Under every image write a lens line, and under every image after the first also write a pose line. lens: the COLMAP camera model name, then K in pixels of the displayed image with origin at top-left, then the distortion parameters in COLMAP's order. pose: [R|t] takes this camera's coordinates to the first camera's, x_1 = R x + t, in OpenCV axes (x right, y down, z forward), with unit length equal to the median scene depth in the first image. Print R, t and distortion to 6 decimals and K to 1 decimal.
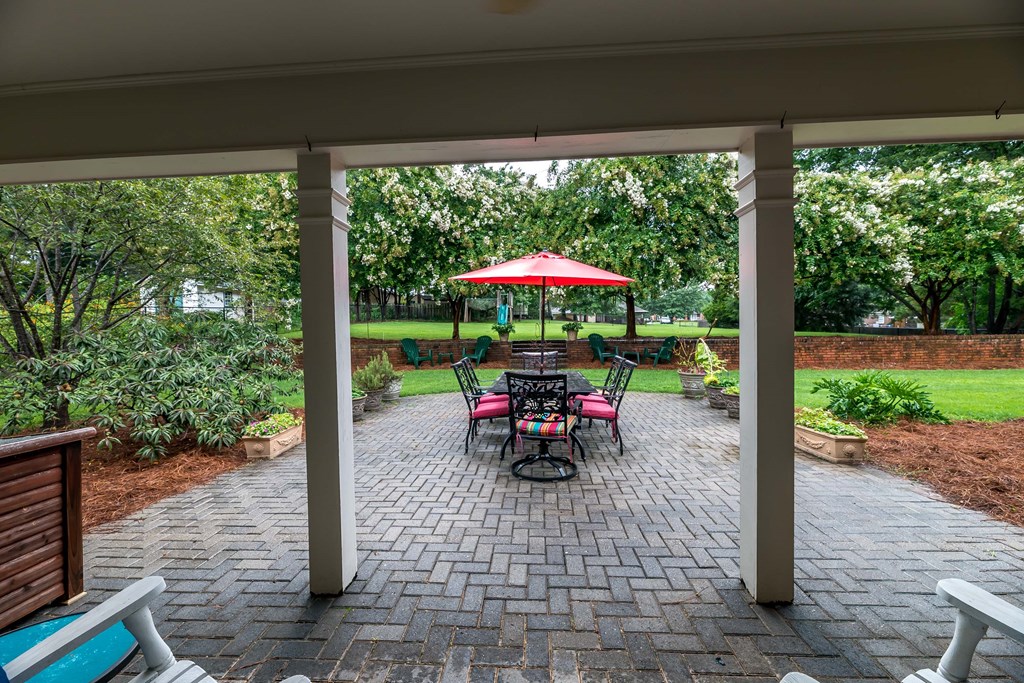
lens RADIAL K [[402.4, 0, 505.5], [0, 402.4, 334.7], [0, 0, 1]] dist [-0.001163, -0.000168]
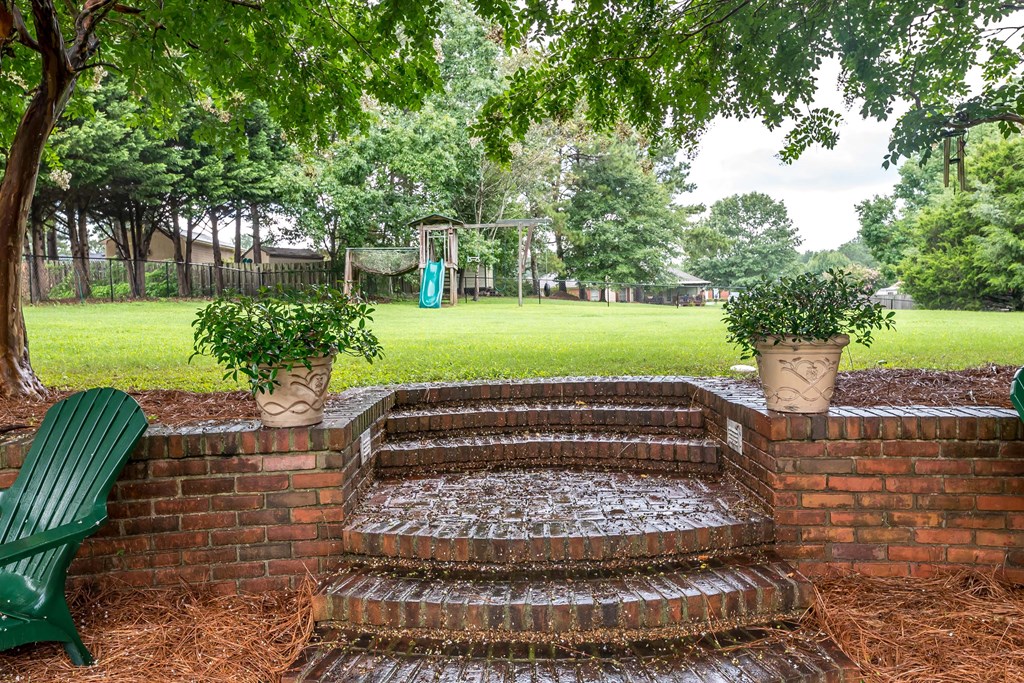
lens RADIAL K [[646.7, 0, 496.2], [0, 646.7, 341.2], [0, 0, 1]] dist [0.006569, 0.000880]
pose [[0.998360, -0.011357, 0.056107, 0.015868], [0.009921, 0.999617, 0.025816, -0.004800], [-0.056379, -0.025217, 0.998091, 0.240412]]
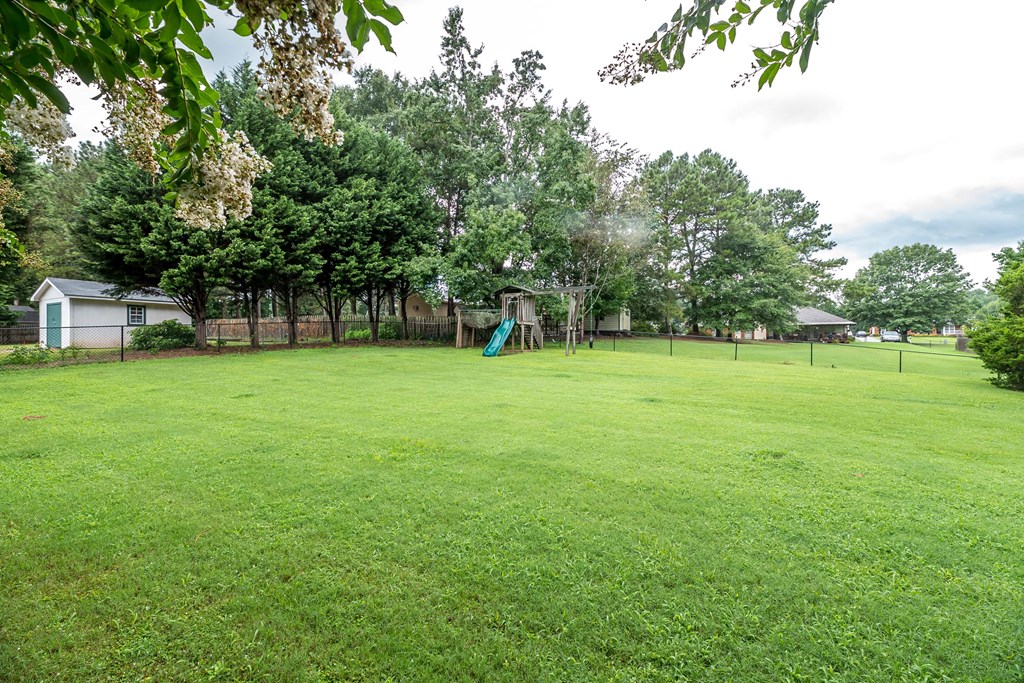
lens RADIAL K [[405.8, 0, 512.0], [0, 405.8, 341.5], [0, 0, 1]] dist [-0.009835, -0.000290]
pose [[0.924399, 0.016177, -0.381083, 0.169797], [-0.018546, 0.999825, -0.002546, -0.031749], [0.380975, 0.009421, 0.924538, 0.356964]]
